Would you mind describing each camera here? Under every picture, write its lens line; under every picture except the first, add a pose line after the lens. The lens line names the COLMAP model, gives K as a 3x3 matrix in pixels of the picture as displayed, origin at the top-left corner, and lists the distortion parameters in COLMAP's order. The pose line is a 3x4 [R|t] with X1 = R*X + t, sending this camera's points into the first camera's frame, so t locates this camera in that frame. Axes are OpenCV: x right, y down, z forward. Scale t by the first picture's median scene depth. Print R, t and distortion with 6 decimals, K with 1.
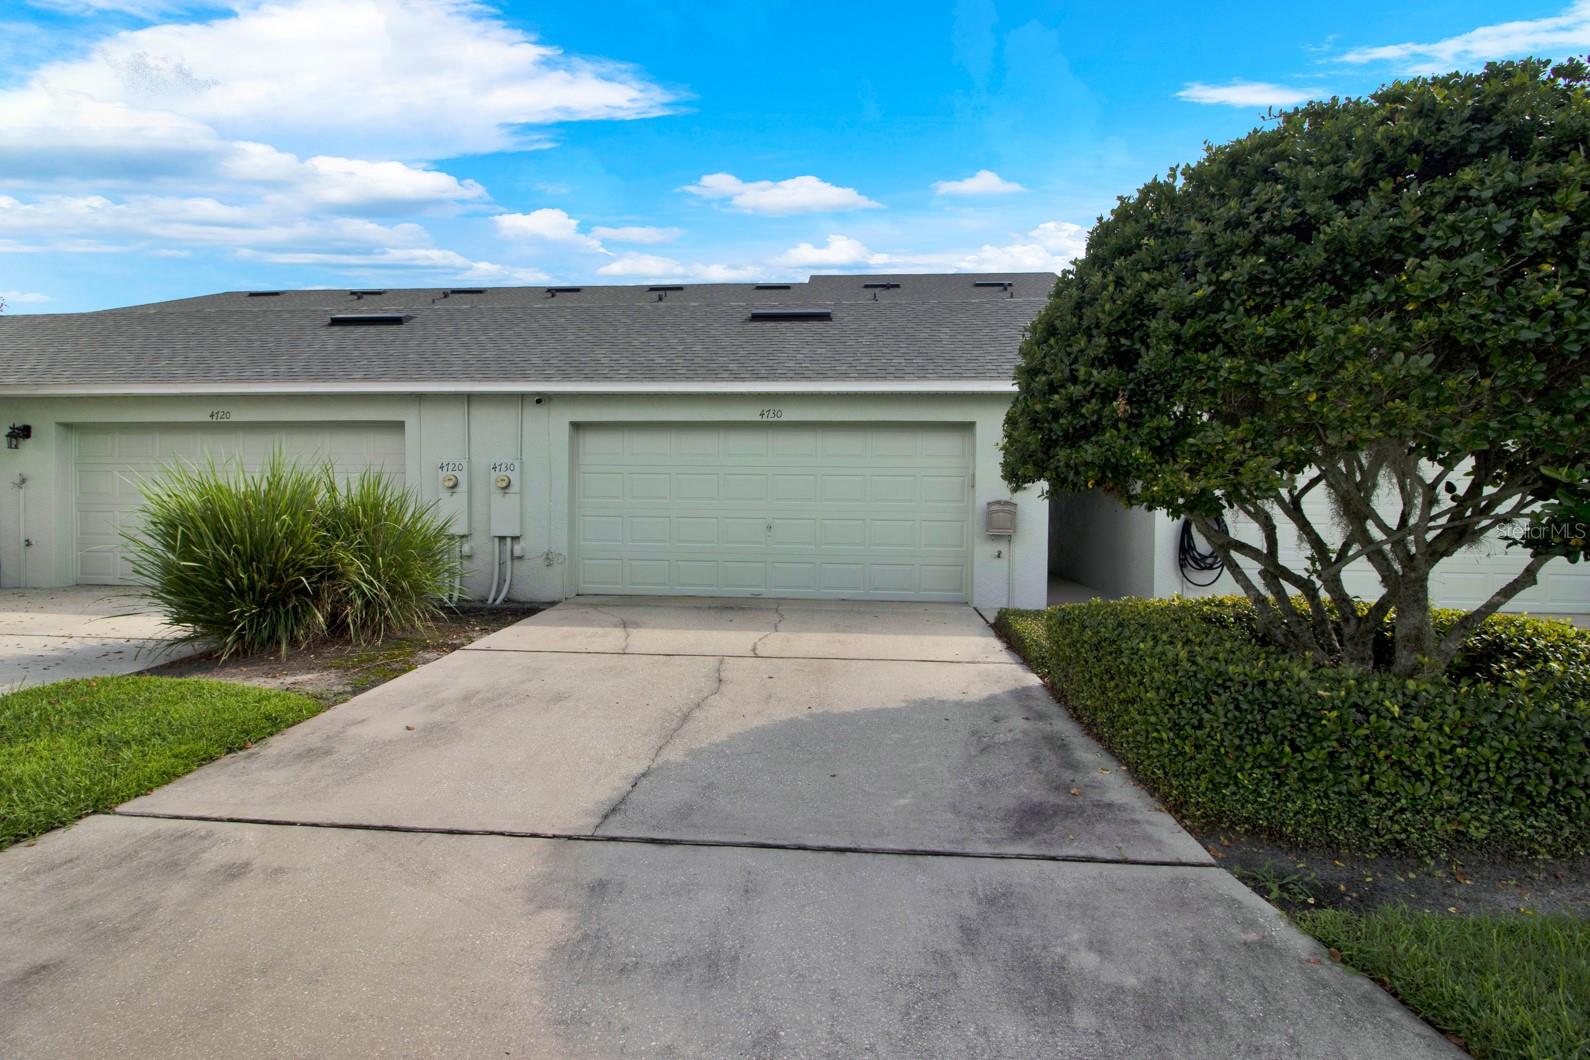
lens RADIAL K [[735.0, 0, 795.8], [0, 735.0, 507.3], [0, 0, 1]] dist [0.002498, -0.012416]
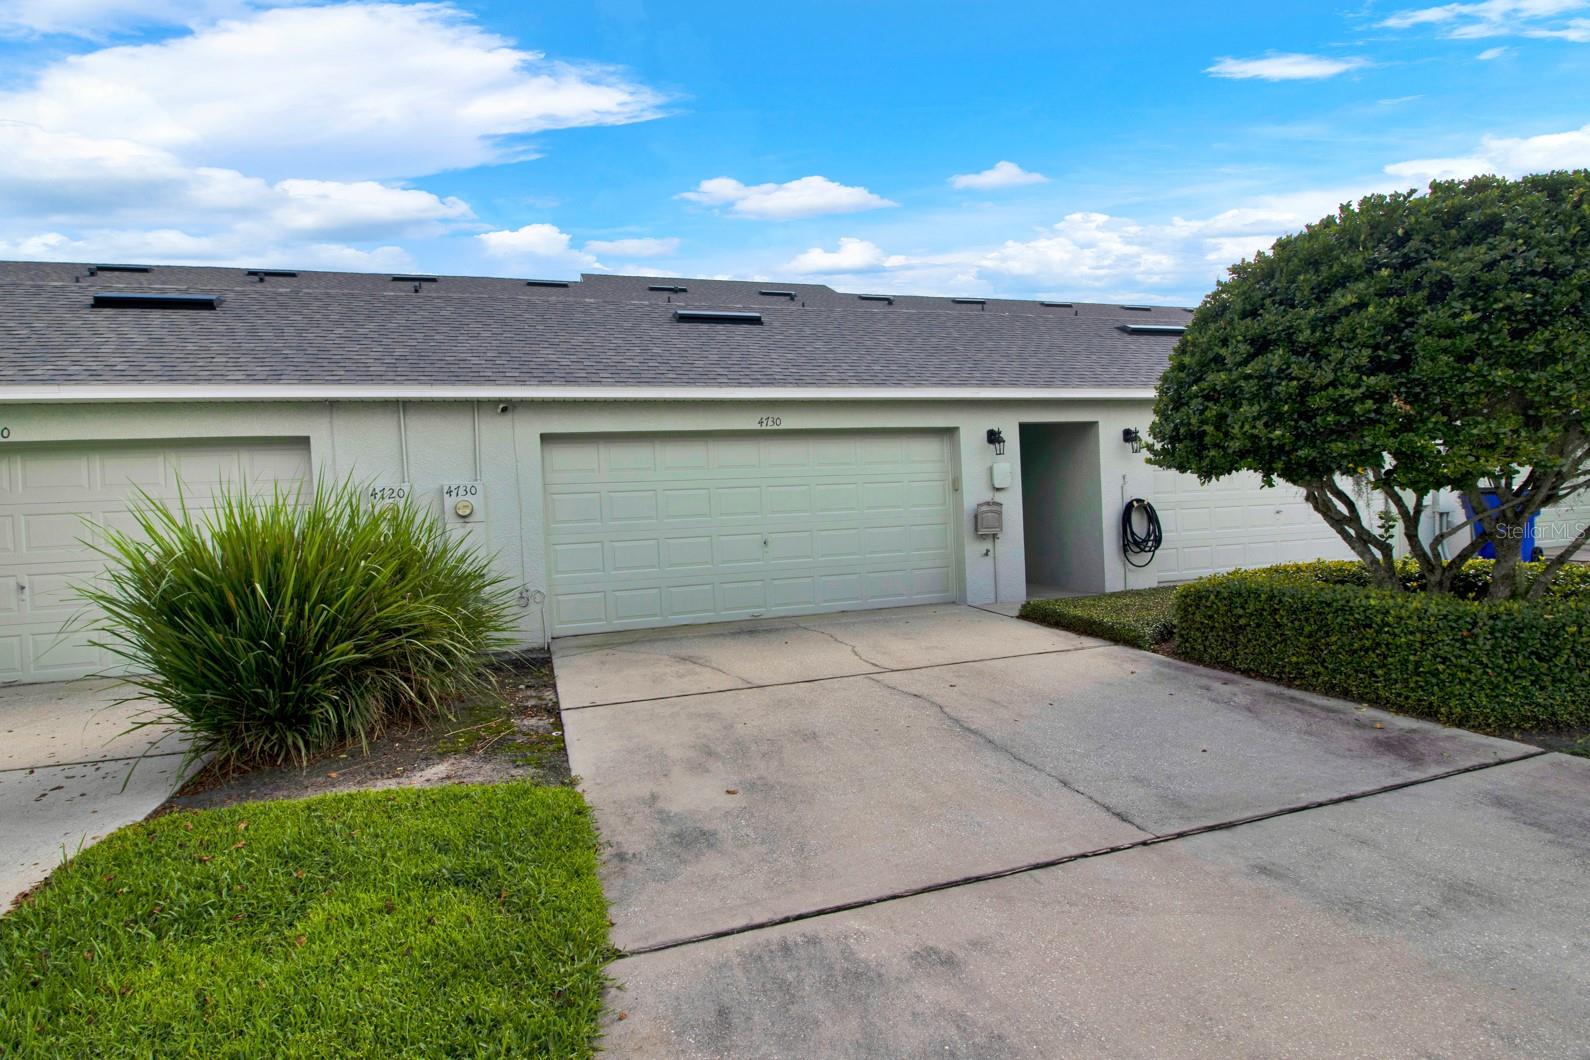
lens RADIAL K [[776.2, 0, 794.3], [0, 776.2, 508.3], [0, 0, 1]] dist [0.002897, -0.014069]
pose [[0.926217, -0.051590, 0.373444, -0.721337], [0.059235, 0.998203, -0.009016, -0.010206], [-0.372308, 0.030472, 0.927609, 0.130412]]
